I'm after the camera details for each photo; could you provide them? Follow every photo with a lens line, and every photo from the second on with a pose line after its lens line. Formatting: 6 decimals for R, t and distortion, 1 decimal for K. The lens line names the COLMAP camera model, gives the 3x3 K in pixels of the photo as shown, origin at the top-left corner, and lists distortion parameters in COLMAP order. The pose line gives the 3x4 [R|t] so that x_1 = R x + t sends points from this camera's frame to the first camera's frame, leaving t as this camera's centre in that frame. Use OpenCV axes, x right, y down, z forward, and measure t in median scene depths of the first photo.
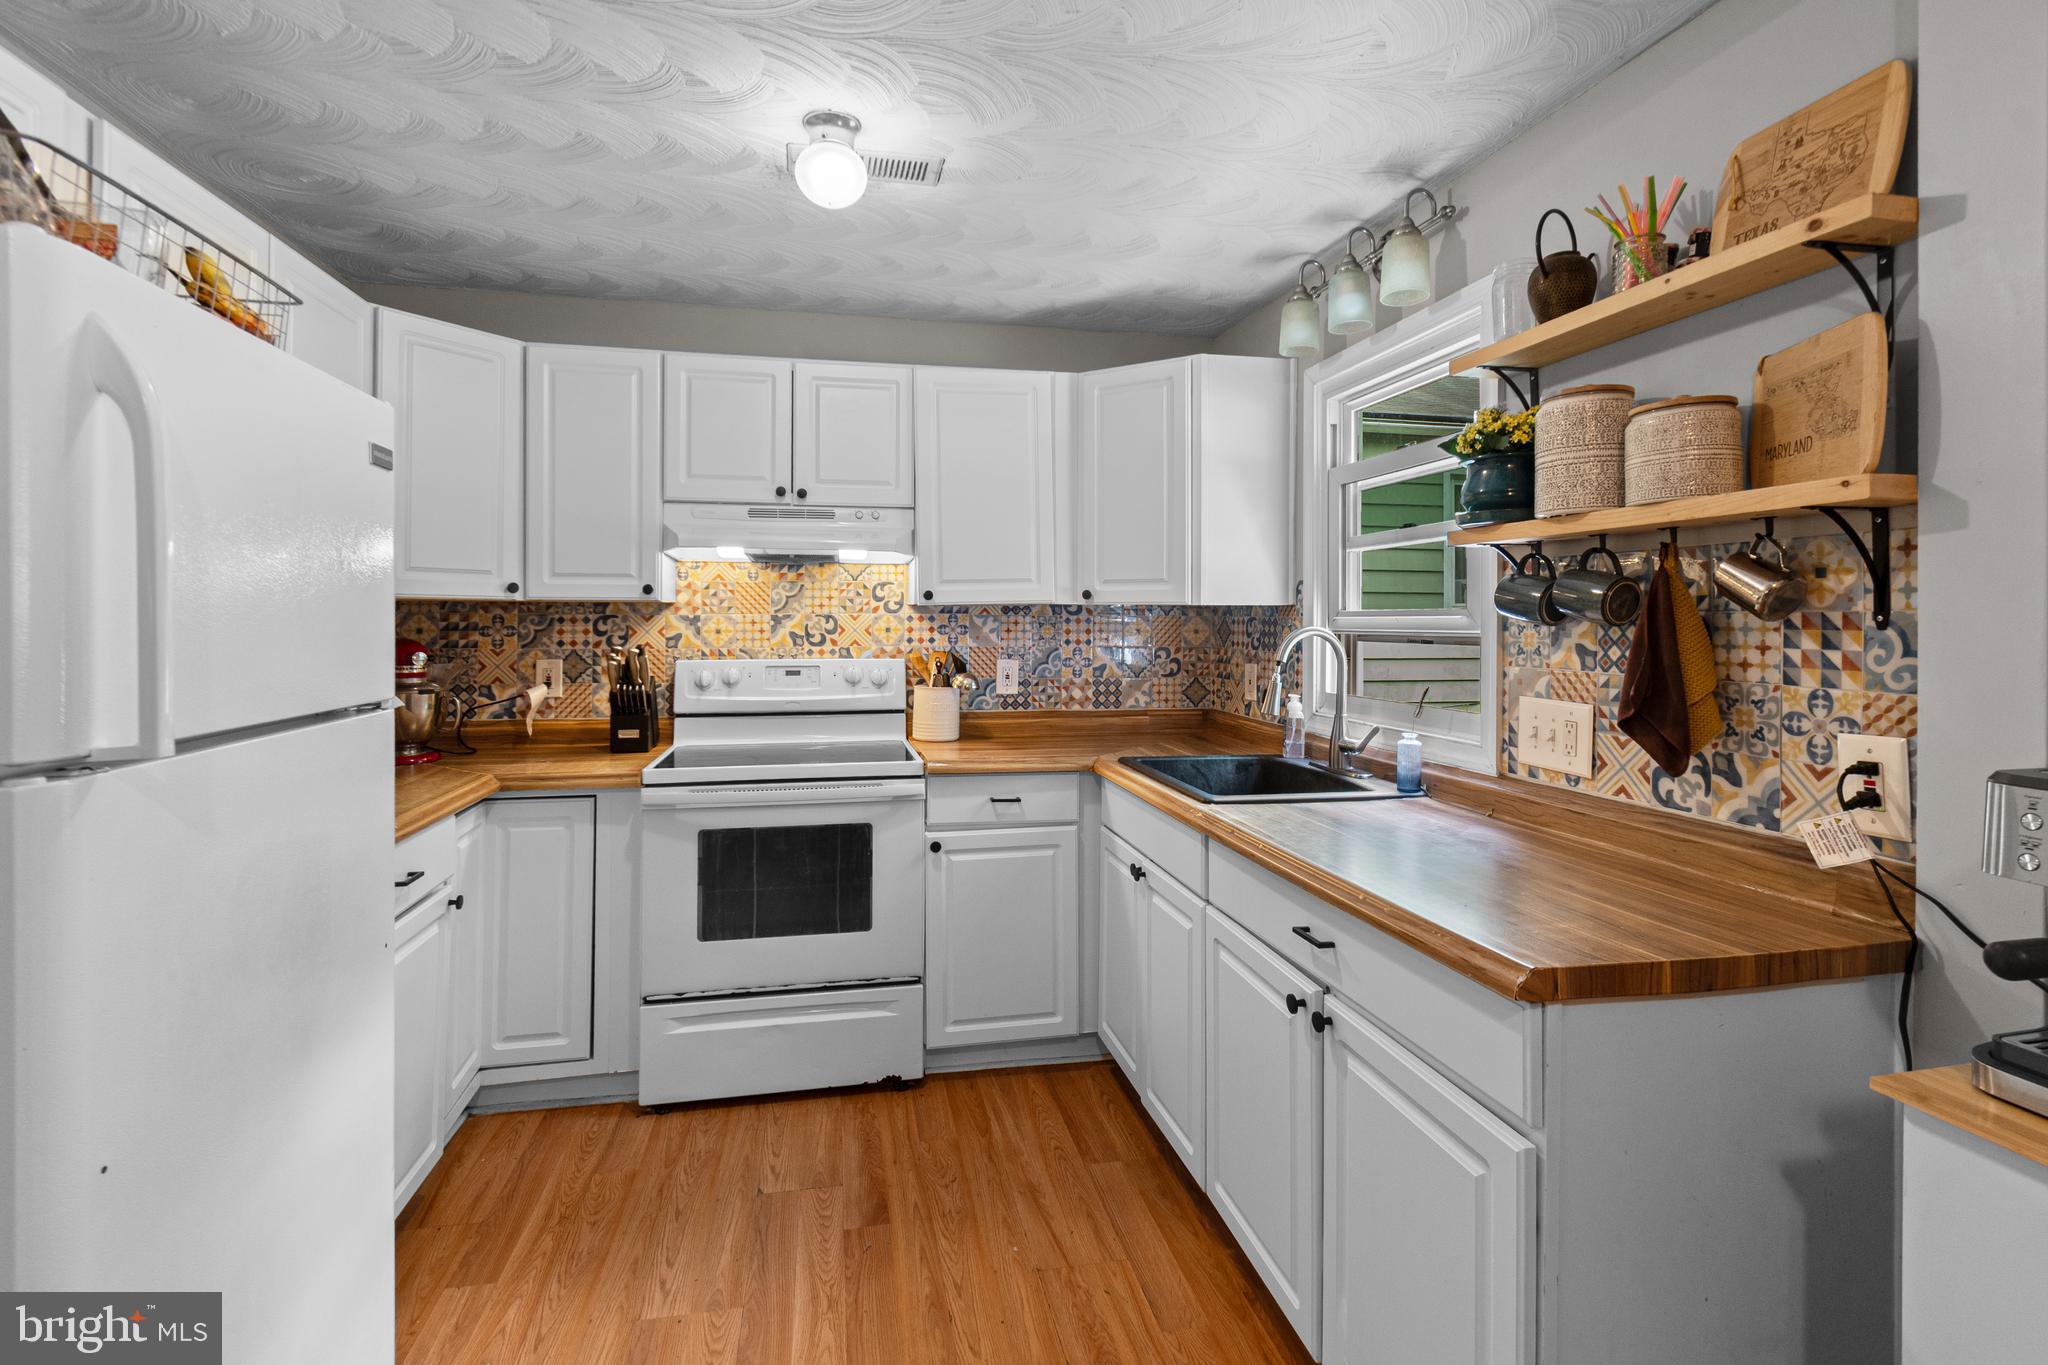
lens RADIAL K [[916.9, 0, 1005.9], [0, 916.9, 612.0], [0, 0, 1]] dist [0.003879, -0.001948]
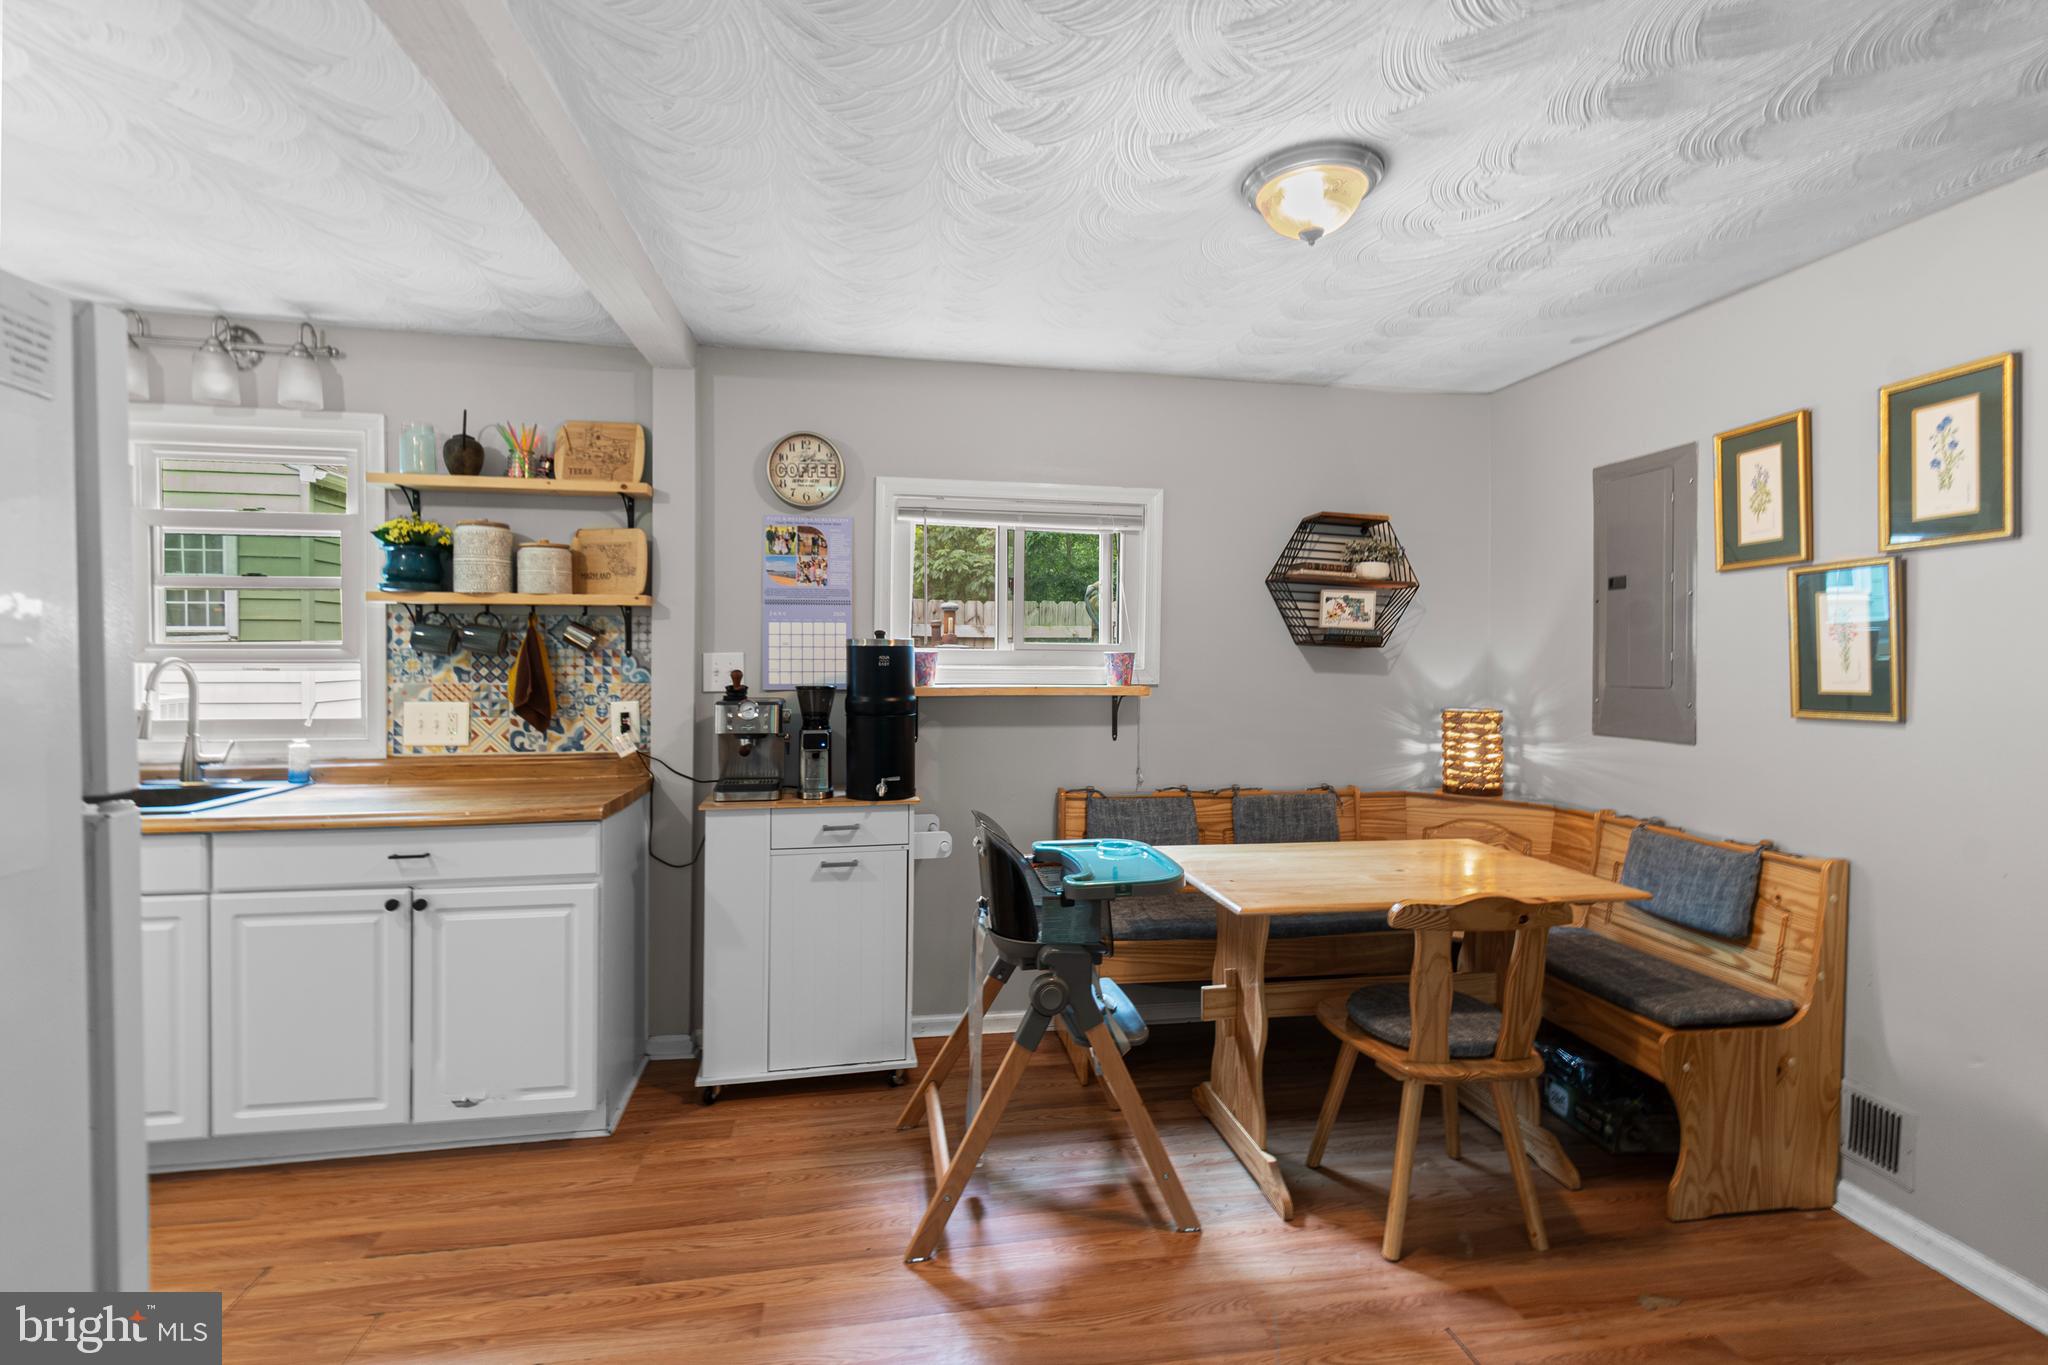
lens RADIAL K [[916.9, 0, 1028.1], [0, 916.9, 658.2], [0, 0, 1]] dist [0.003879, -0.001948]
pose [[0.019966, -0.009341, 0.999757, -0.787178], [-0.013140, 0.999868, 0.009605, -0.008051], [-0.999714, -0.013328, 0.019840, -0.052265]]
